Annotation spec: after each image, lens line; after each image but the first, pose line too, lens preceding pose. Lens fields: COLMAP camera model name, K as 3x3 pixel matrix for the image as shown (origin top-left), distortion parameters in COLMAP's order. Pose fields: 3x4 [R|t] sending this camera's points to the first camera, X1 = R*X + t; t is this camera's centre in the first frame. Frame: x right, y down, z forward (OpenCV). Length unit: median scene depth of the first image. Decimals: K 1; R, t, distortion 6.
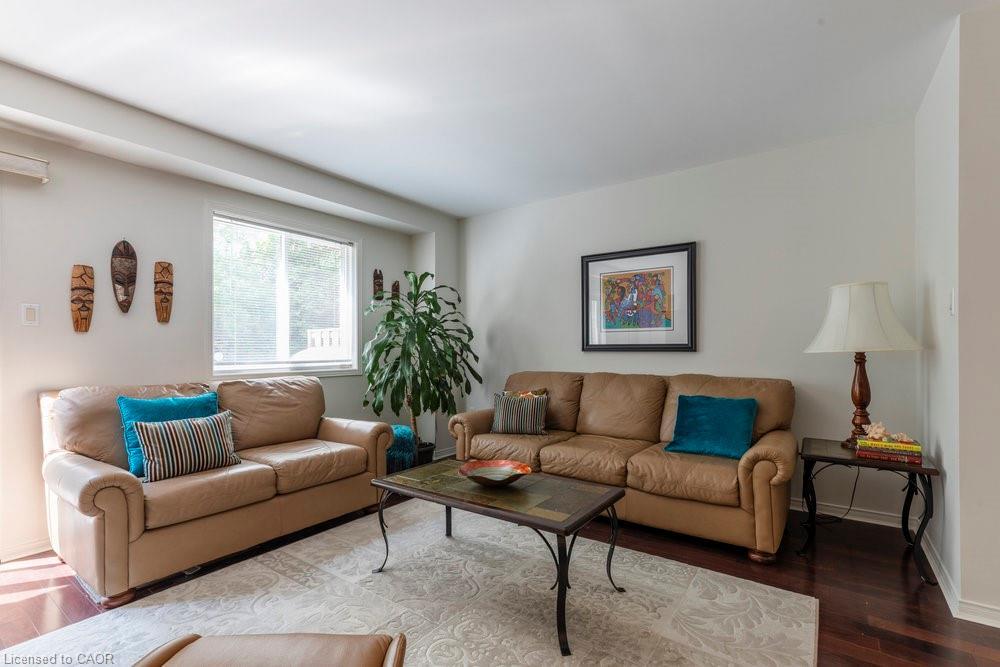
lens RADIAL K [[460.0, 0, 495.6], [0, 460.0, 351.0], [0, 0, 1]] dist [0.001746, 0.000202]
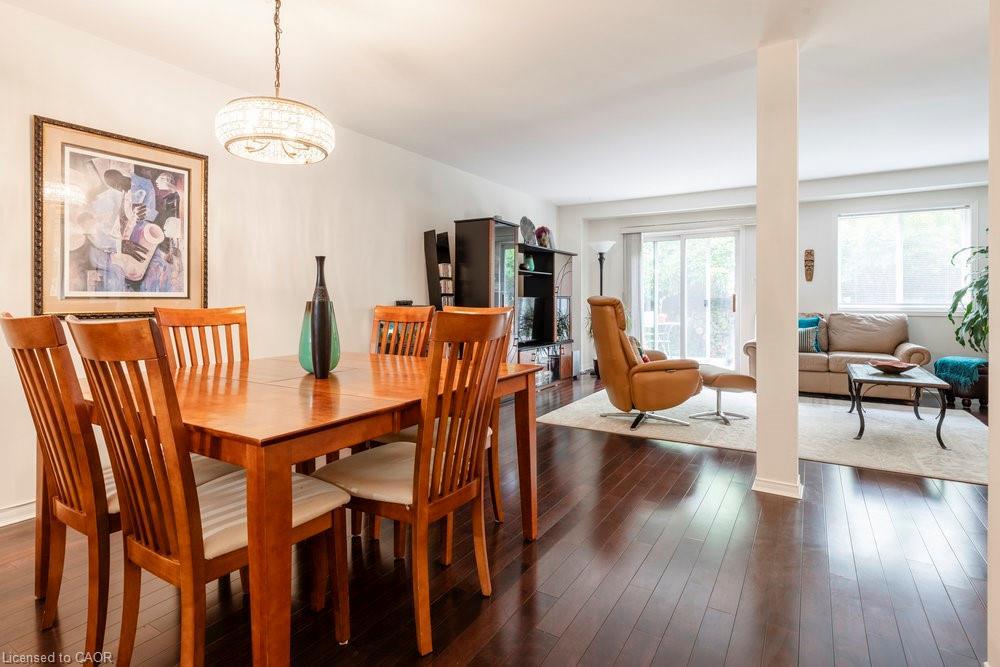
lens RADIAL K [[512.8, 0, 501.0], [0, 512.8, 296.0], [0, 0, 1]] dist [-0.001345, -0.000278]
pose [[0.077288, -0.004381, -0.996999, 1.316127], [-0.004672, 0.999978, -0.004756, 0.014959], [0.996998, 0.005025, 0.077266, -0.441027]]
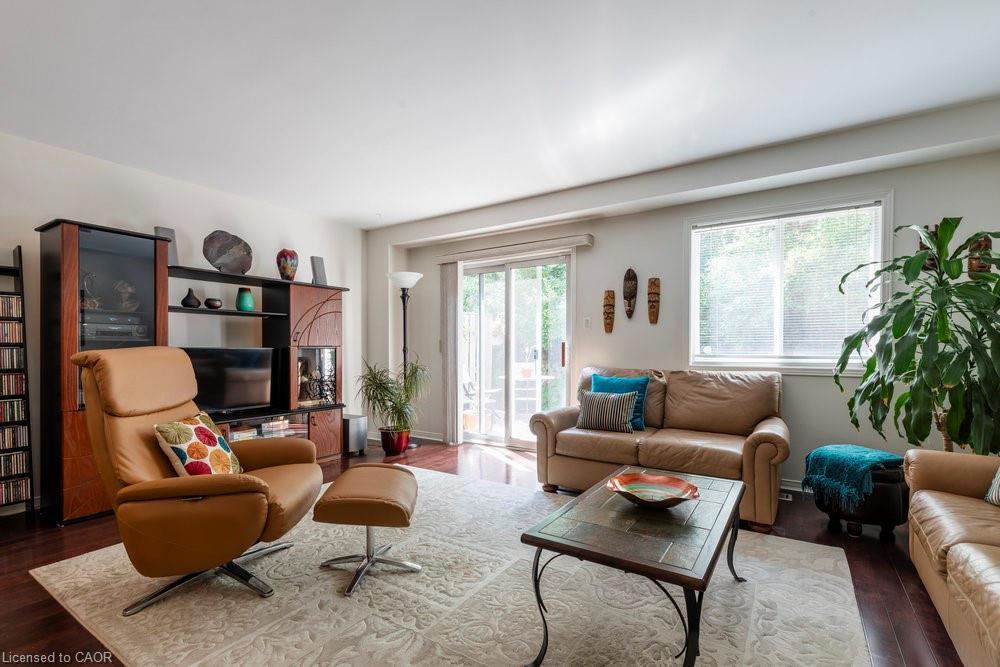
lens RADIAL K [[460.0, 0, 495.6], [0, 460.0, 351.0], [0, 0, 1]] dist [0.001746, 0.000202]
pose [[0.033574, 0.010066, -0.999386, 0.602076], [-0.003413, 0.999945, 0.009957, 0.005901], [0.999430, 0.003077, 0.033606, 0.507593]]
